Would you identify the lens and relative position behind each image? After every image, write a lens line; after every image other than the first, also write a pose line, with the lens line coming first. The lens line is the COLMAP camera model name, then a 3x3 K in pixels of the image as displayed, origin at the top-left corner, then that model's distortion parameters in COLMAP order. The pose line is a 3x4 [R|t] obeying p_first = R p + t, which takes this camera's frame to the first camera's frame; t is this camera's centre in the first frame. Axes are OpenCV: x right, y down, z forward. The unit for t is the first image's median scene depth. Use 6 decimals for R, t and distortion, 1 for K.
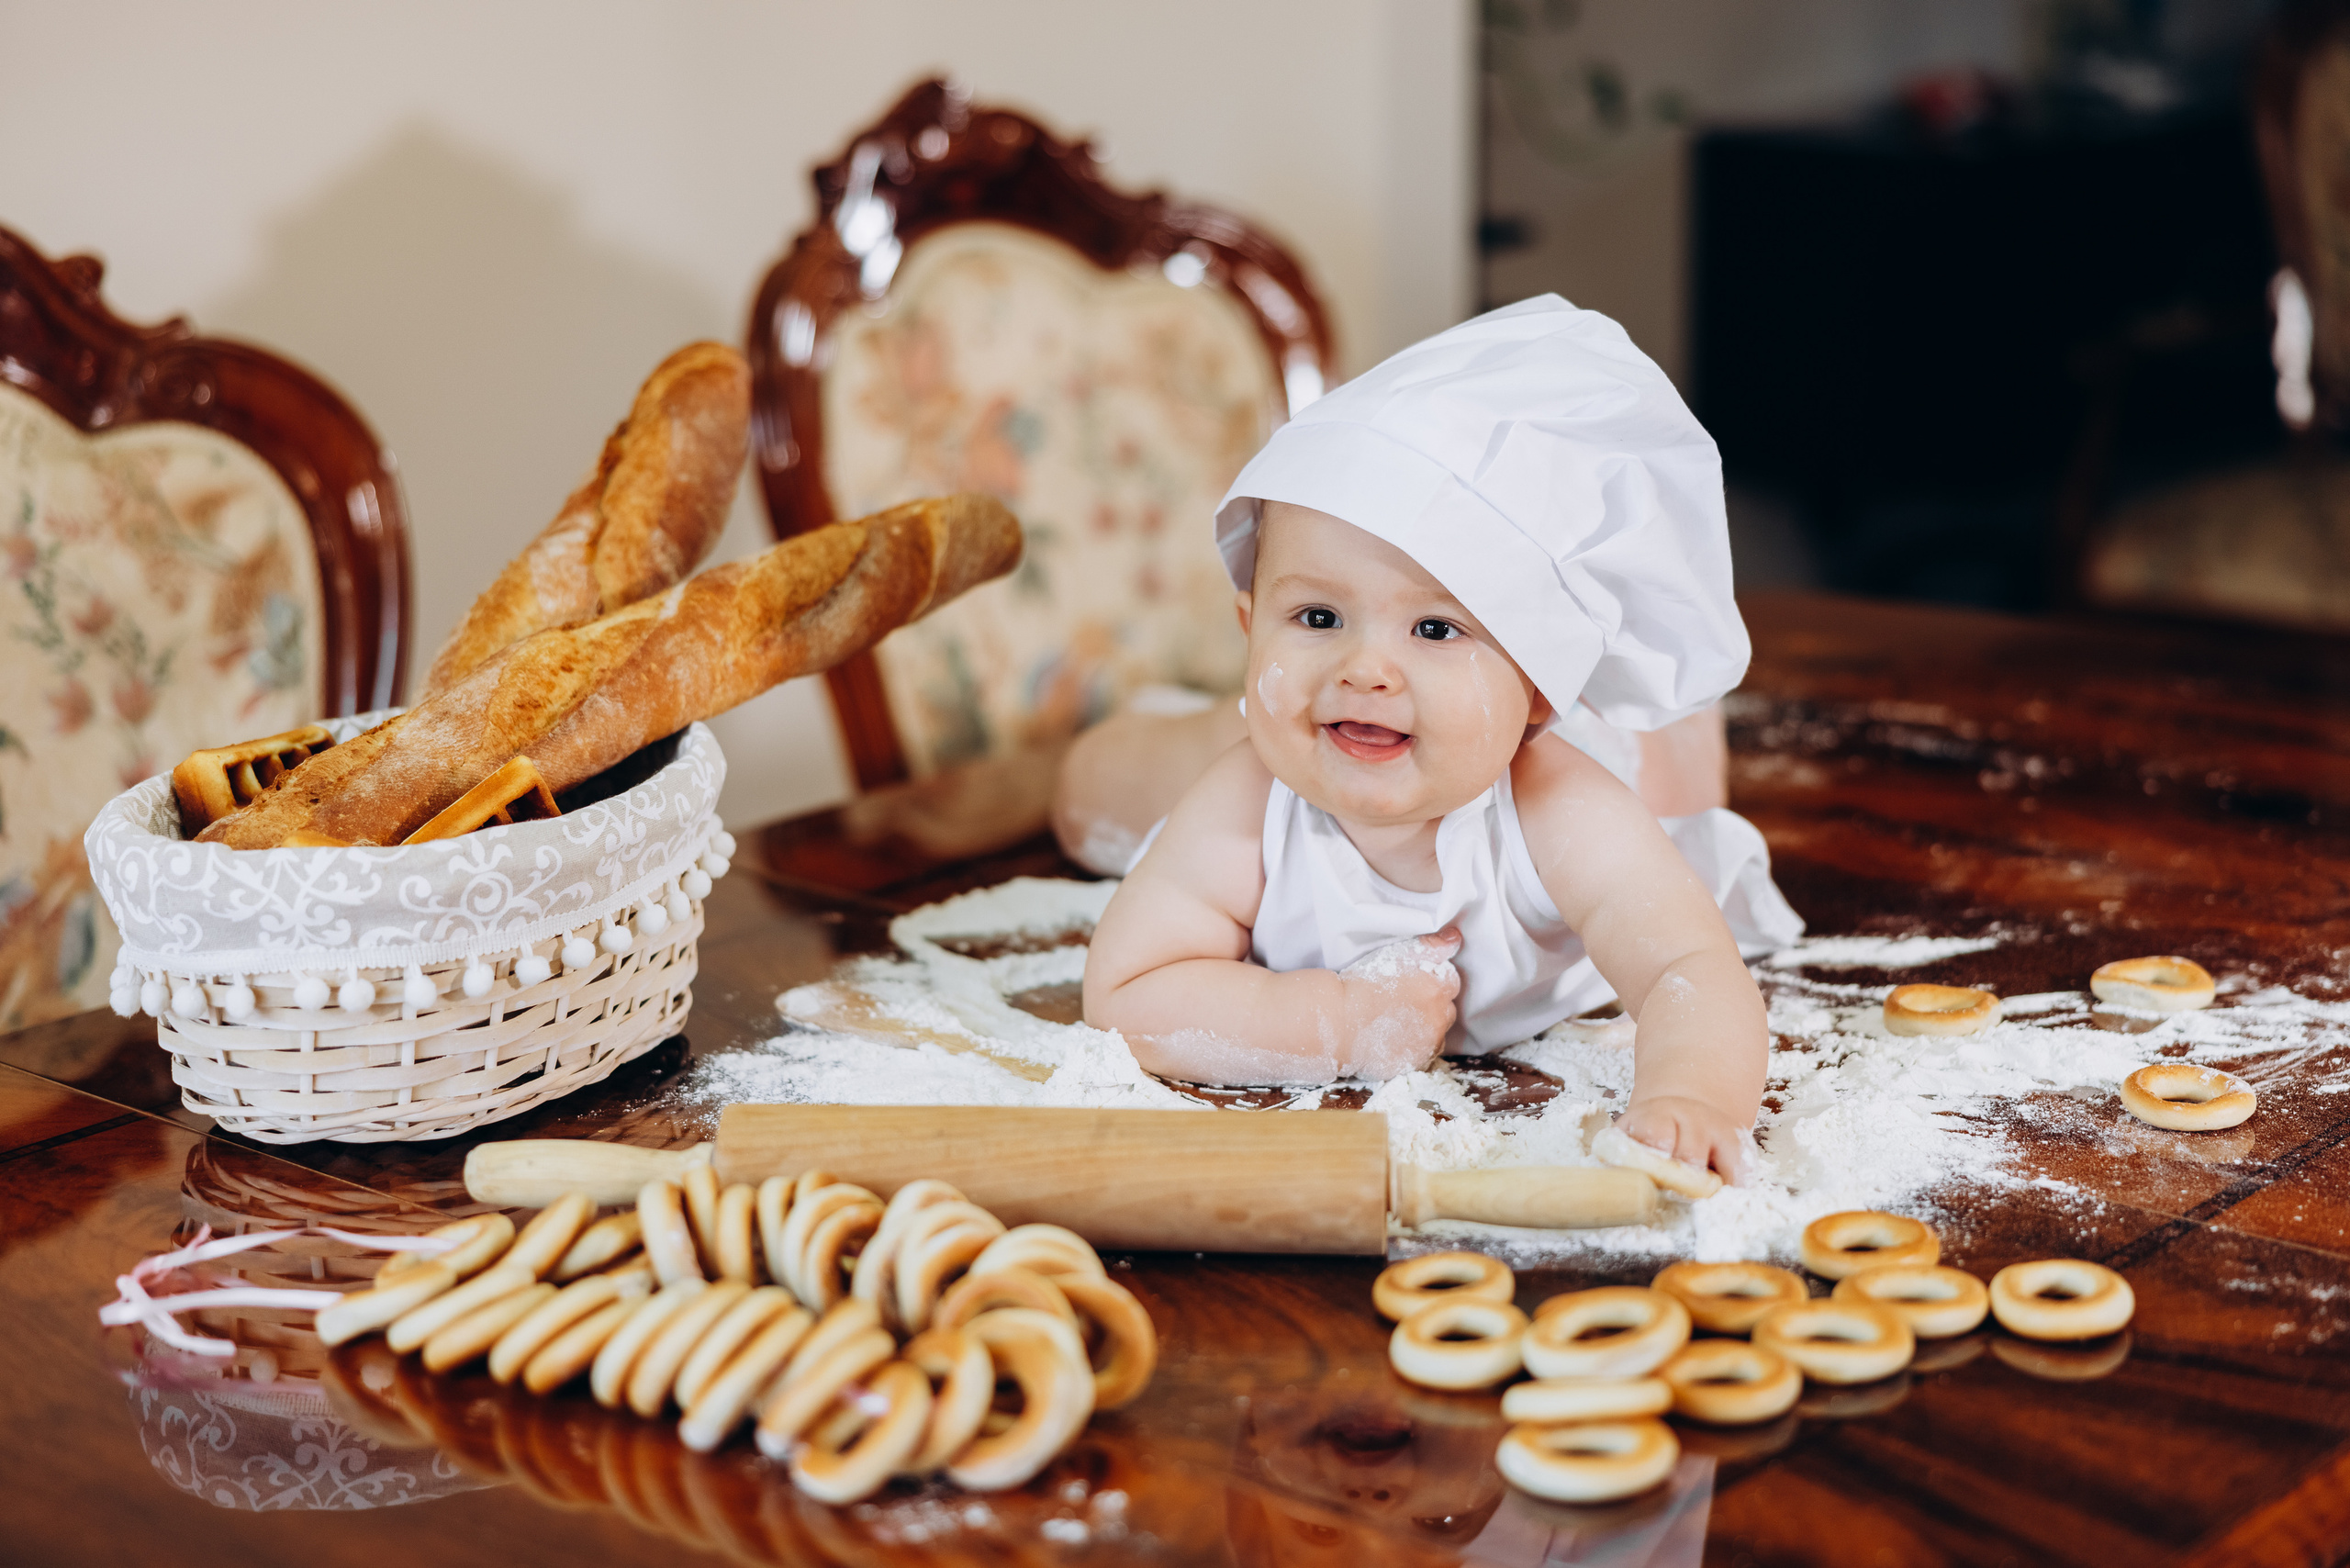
lens RADIAL K [[4391.6, 0, 1191.6], [0, 4391.6, 774.9], [0, 0, 1]] dist [0.036297, 0.000000]
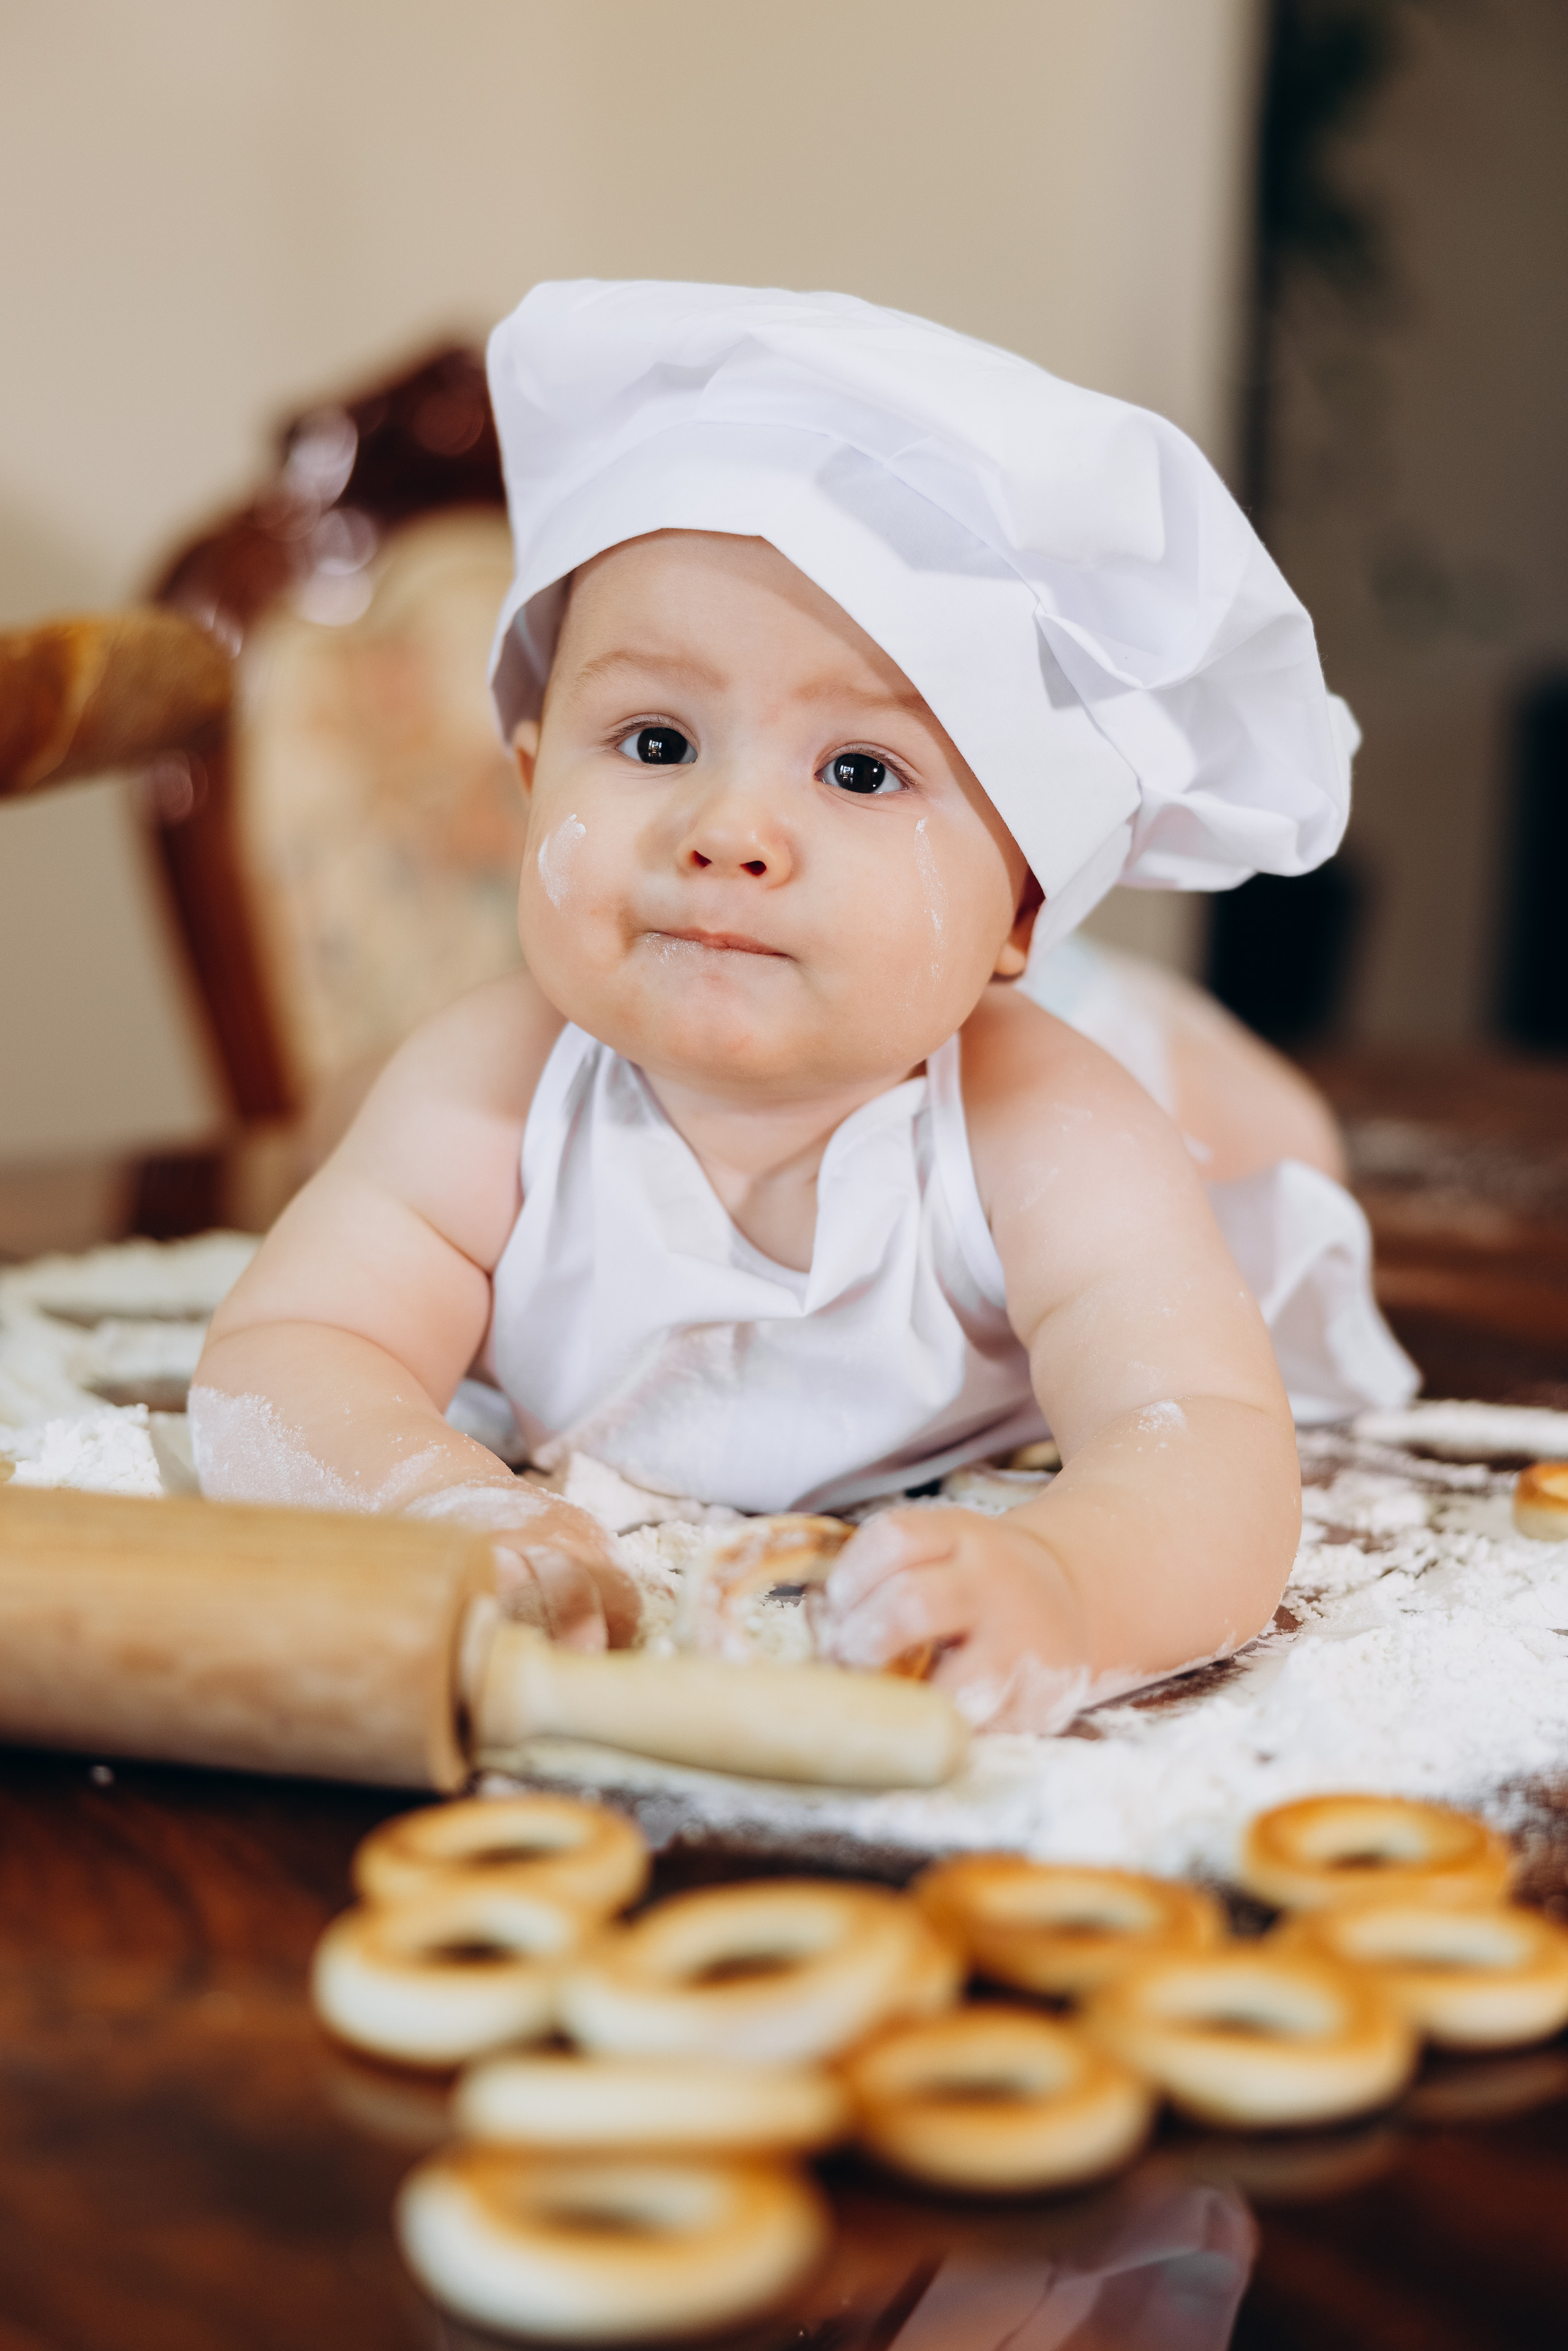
lens RADIAL K [[4393.1, 0, 766.4], [0, 4393.1, 1158.6], [0, 0, 1]] dist [0.036297, 0.000000]
pose [[0.994832, 0.071665, -0.071923, 0.105954], [-0.076729, 0.994570, -0.070301, 0.062469], [0.066495, 0.075456, 0.994930, 0.445371]]
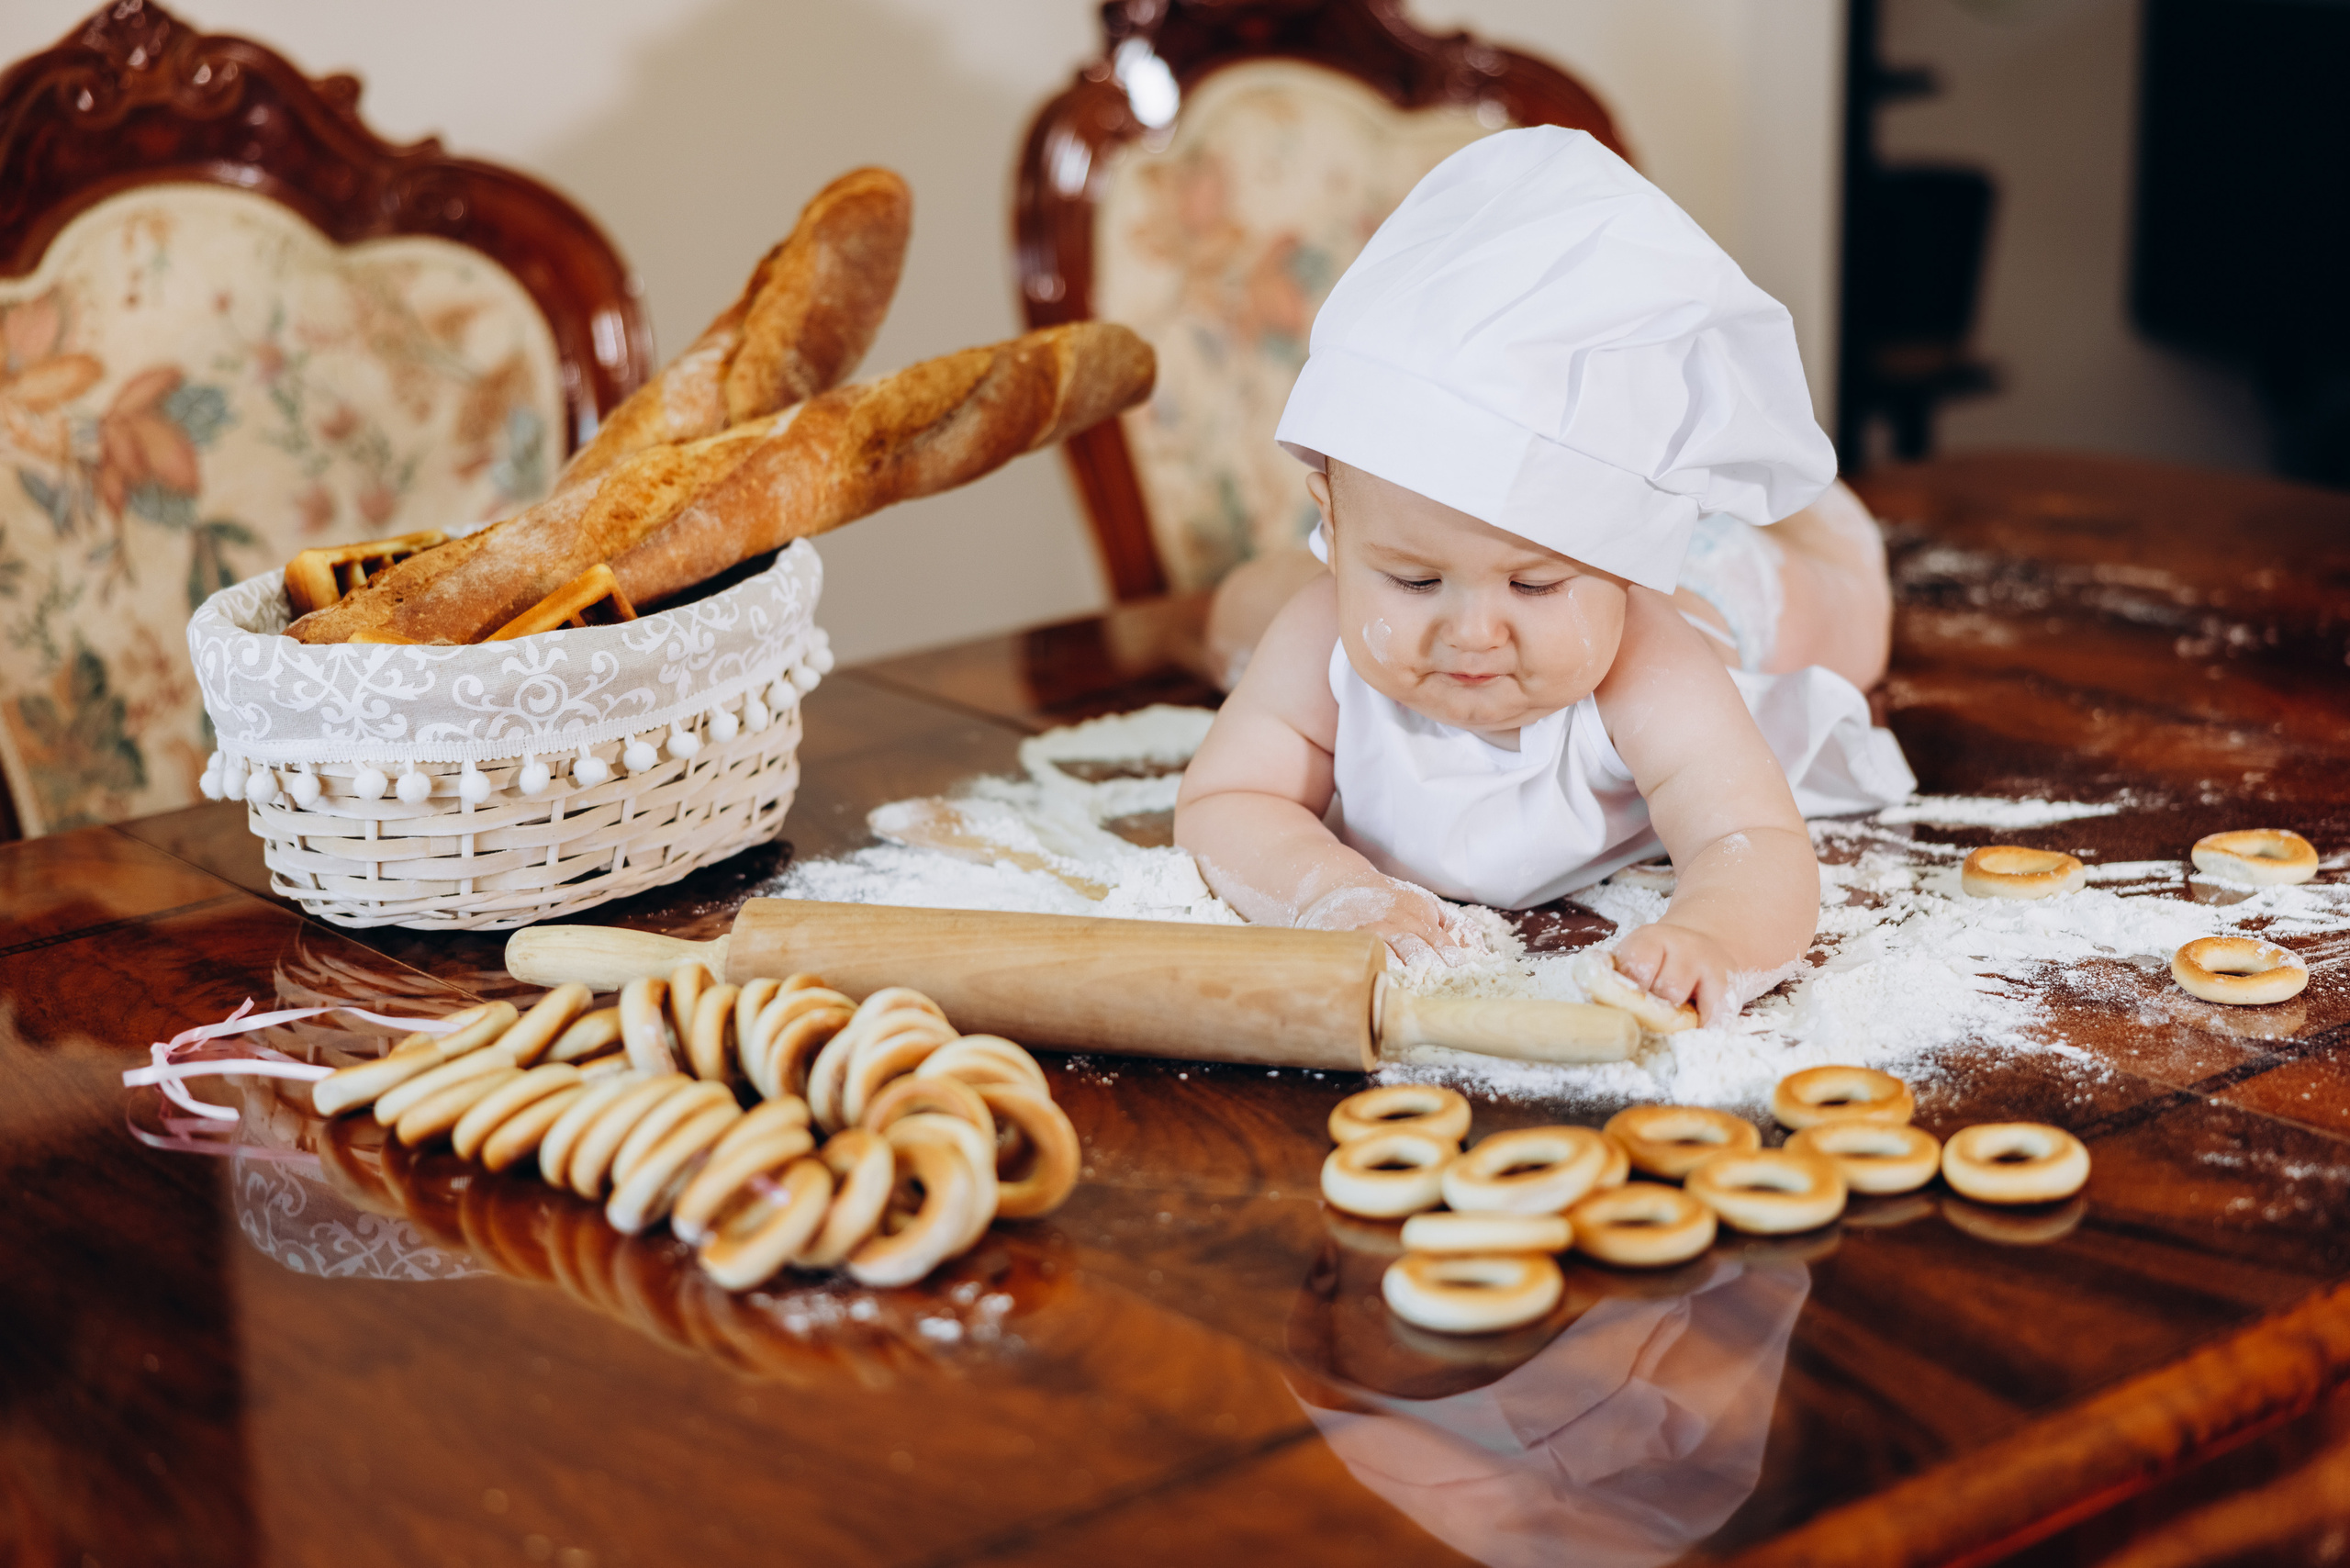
lens RADIAL K [[4391.6, 0, 1097.6], [0, 4391.6, 795.3], [0, 0, 1]] dist [0.036297, 0.000000]
pose [[0.987493, 0.041421, -0.152122, 0.125251], [-0.035492, 0.998508, 0.041490, 0.003017], [0.153614, -0.035572, 0.987490, -0.002110]]
